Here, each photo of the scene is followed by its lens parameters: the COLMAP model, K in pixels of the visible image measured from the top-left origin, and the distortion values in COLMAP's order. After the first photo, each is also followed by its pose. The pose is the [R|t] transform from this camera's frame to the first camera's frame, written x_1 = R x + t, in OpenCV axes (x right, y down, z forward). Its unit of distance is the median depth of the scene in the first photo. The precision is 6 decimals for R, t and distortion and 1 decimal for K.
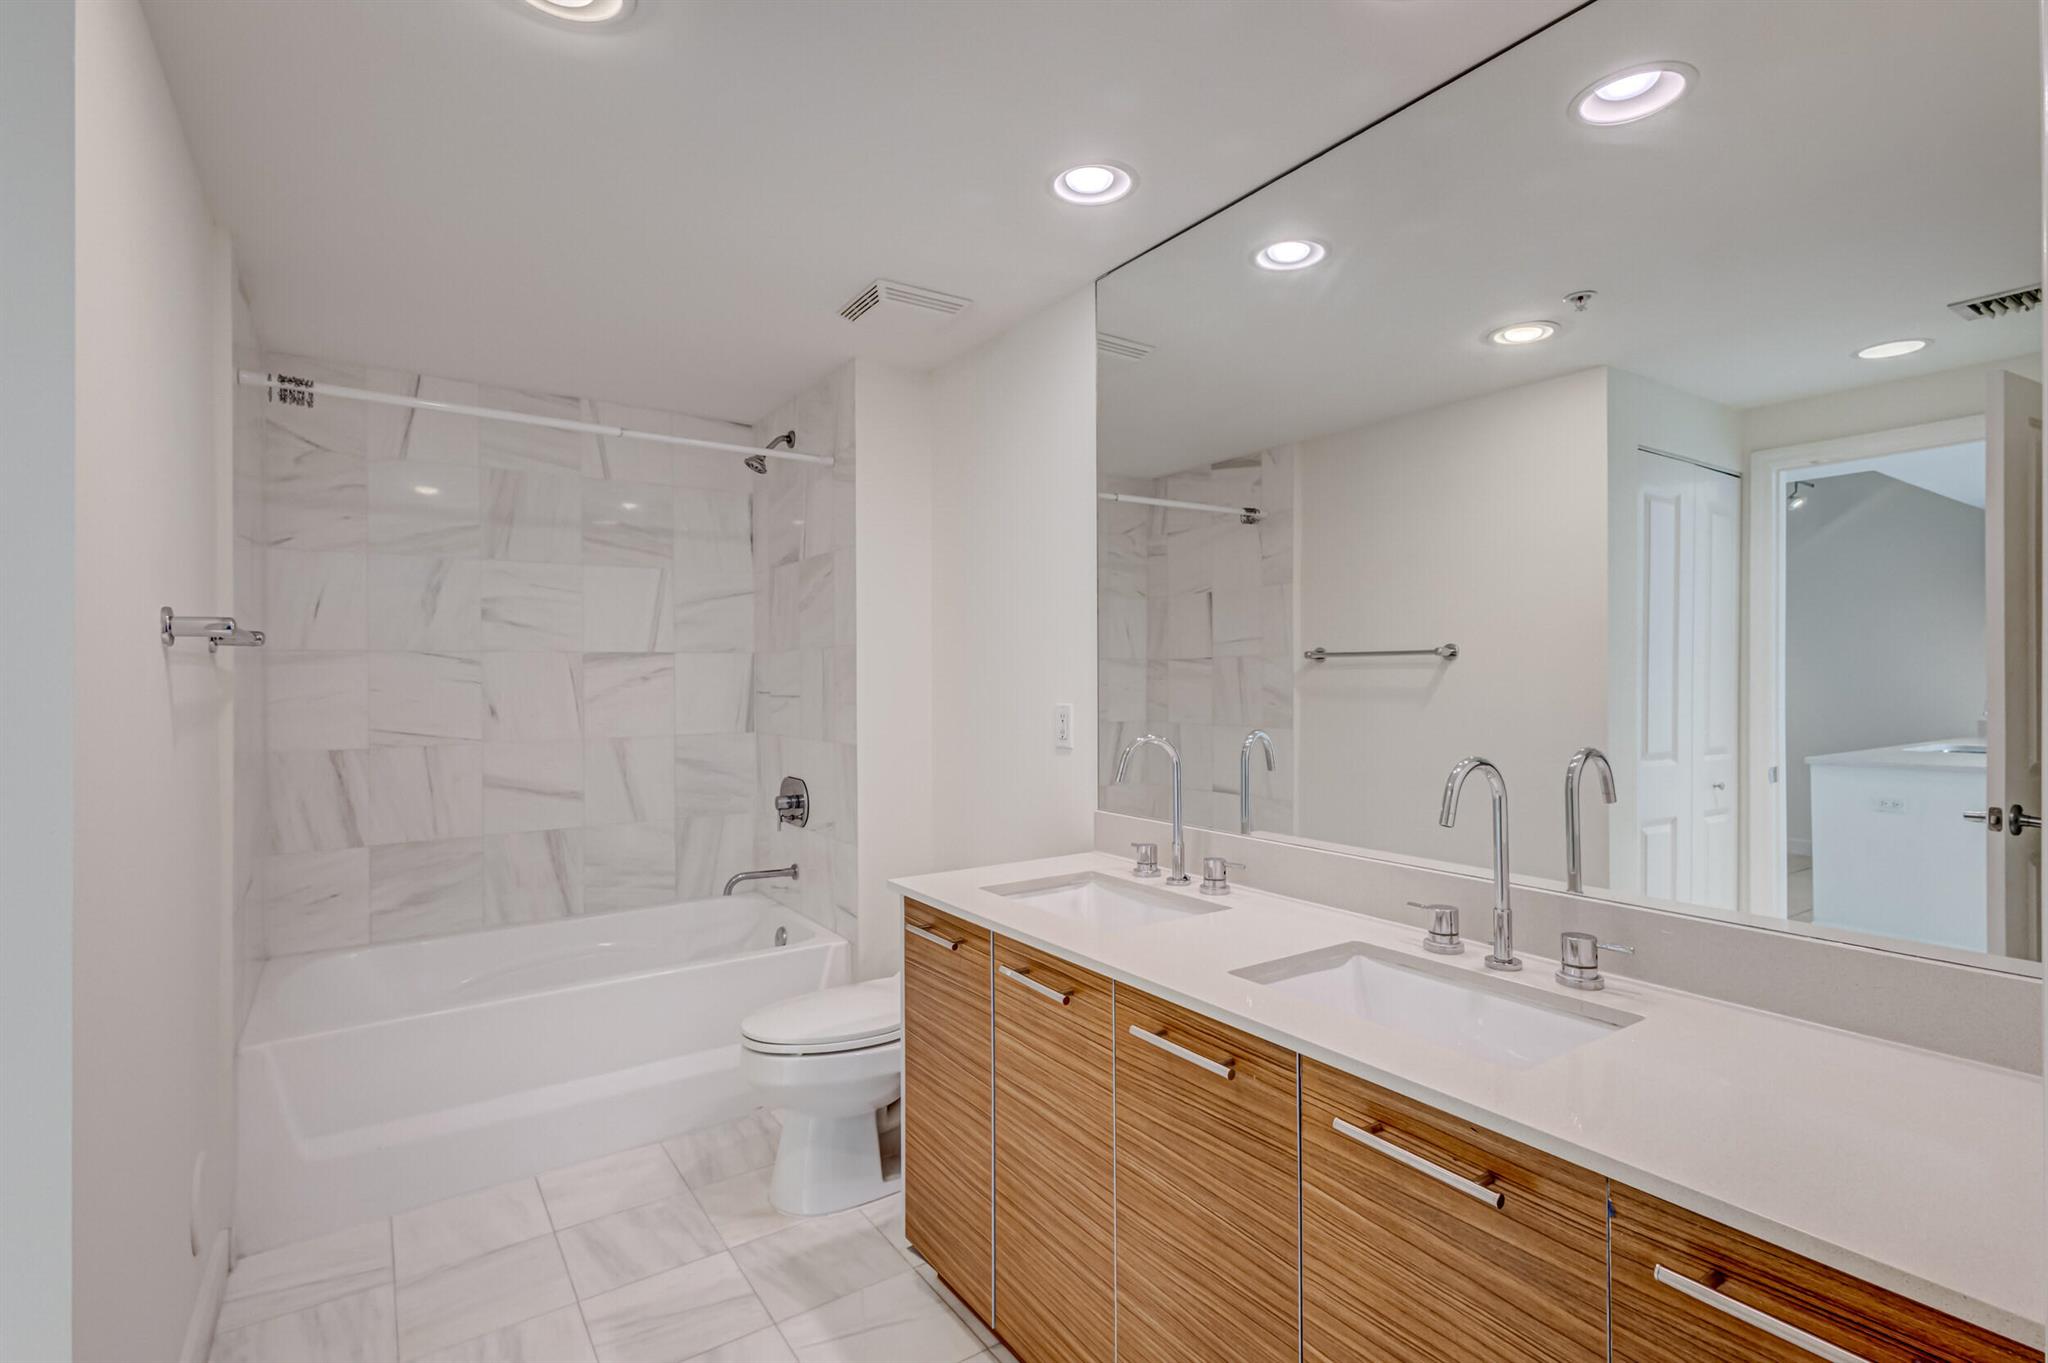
lens RADIAL K [[962.3, 0, 1024.0], [0, 962.3, 681.5], [0, 0, 1]] dist [0.000157, -0.013505]
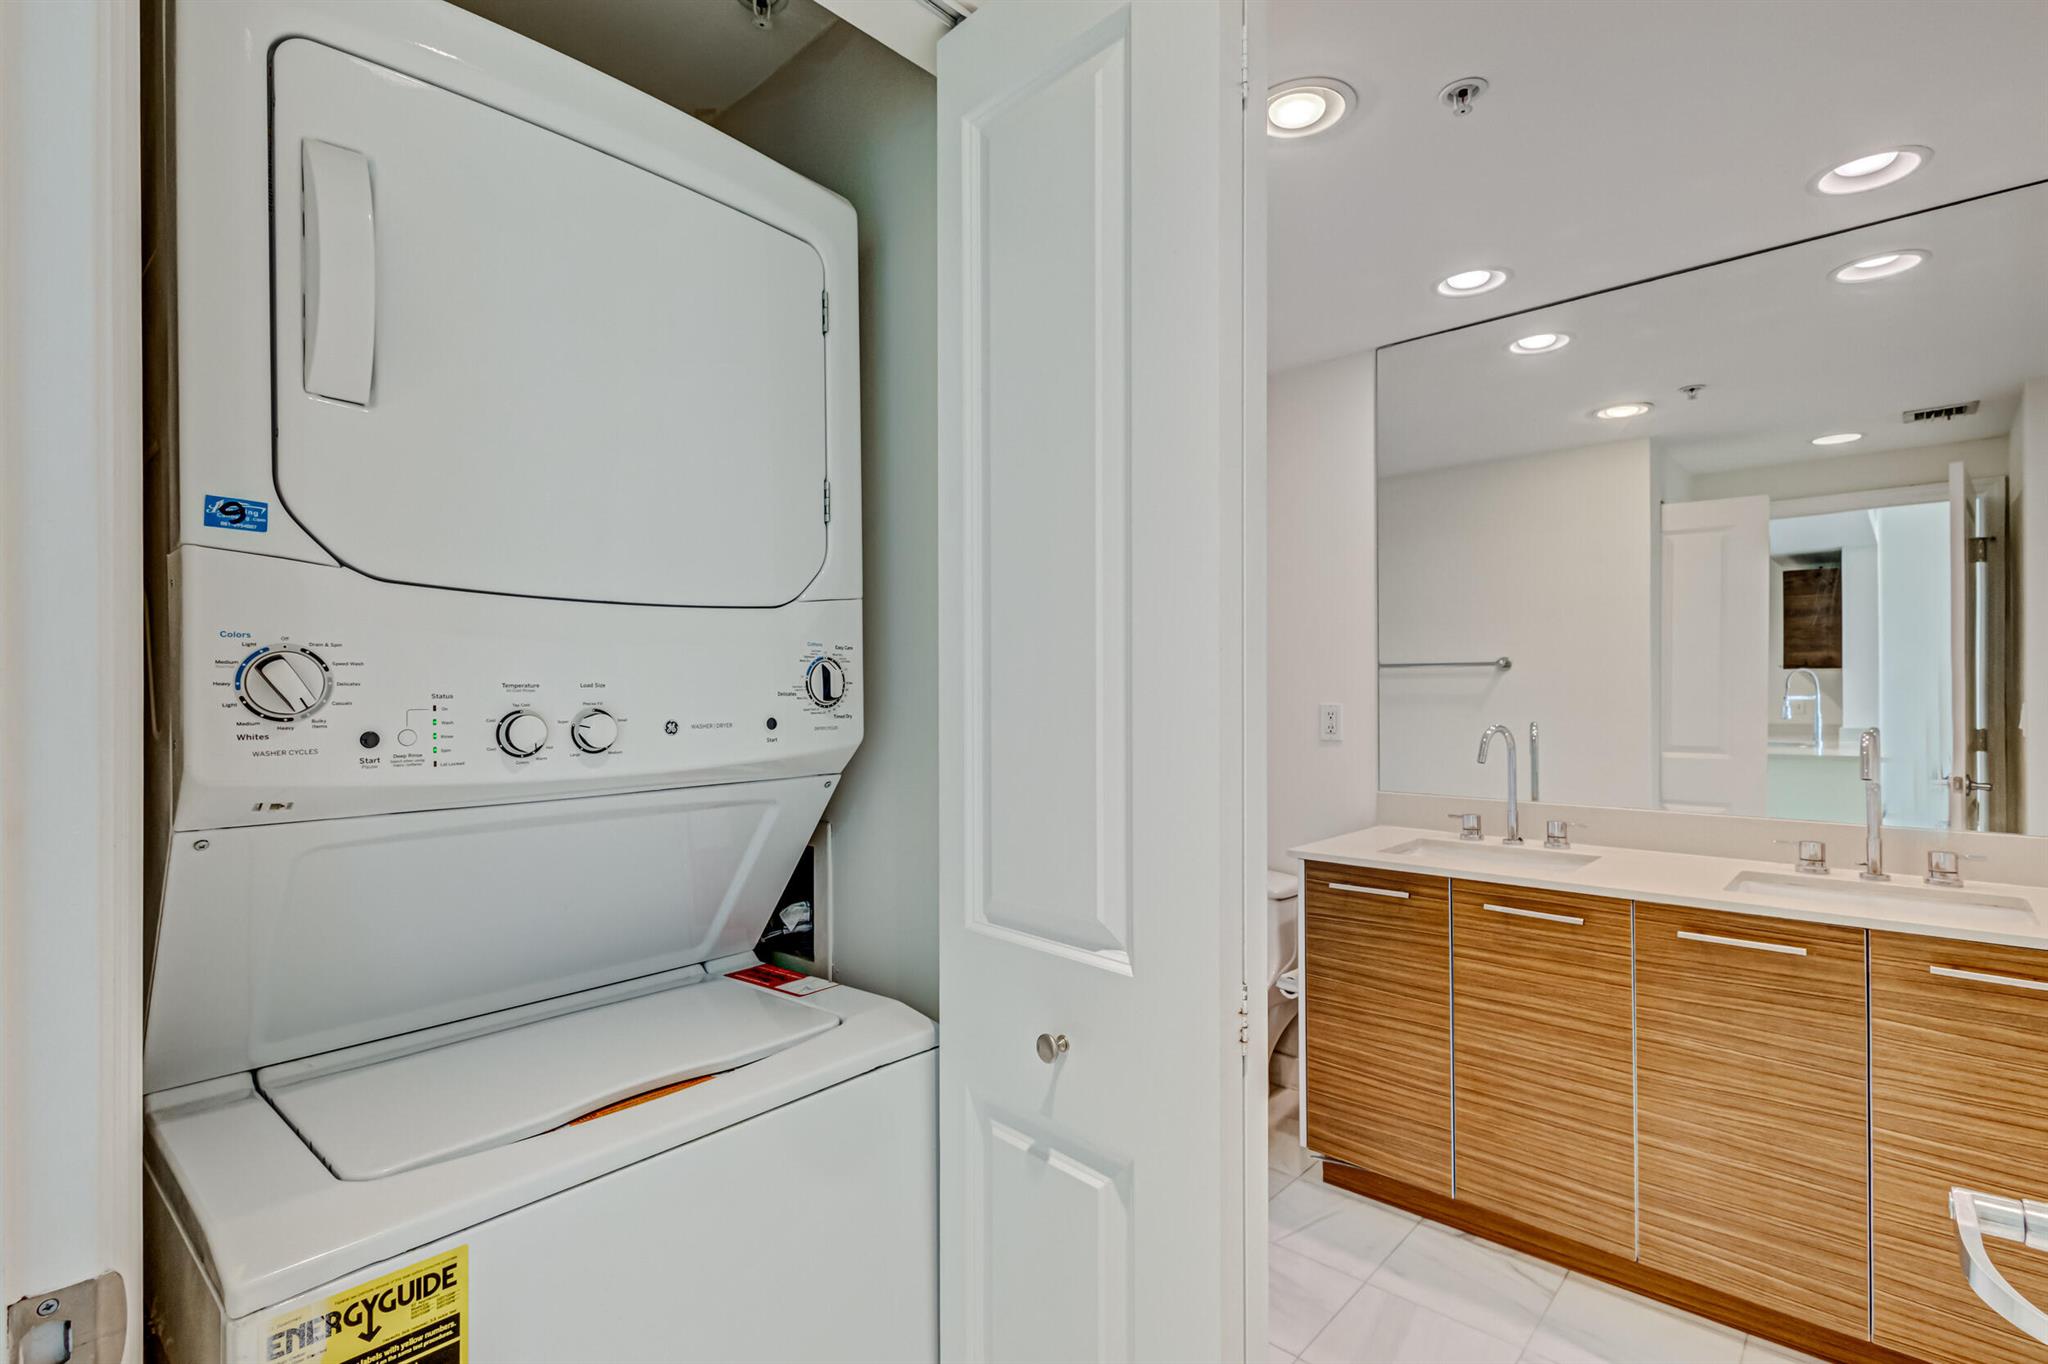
lens RADIAL K [[947.4, 0, 1019.8], [0, 947.4, 697.7], [0, 0, 1]] dist [0.001079, -0.006534]
pose [[0.976217, 0.000539, 0.216797, -0.974882], [-0.001233, 0.999995, 0.003065, 0.022197], [-0.216794, -0.003259, 0.976212, -0.090015]]
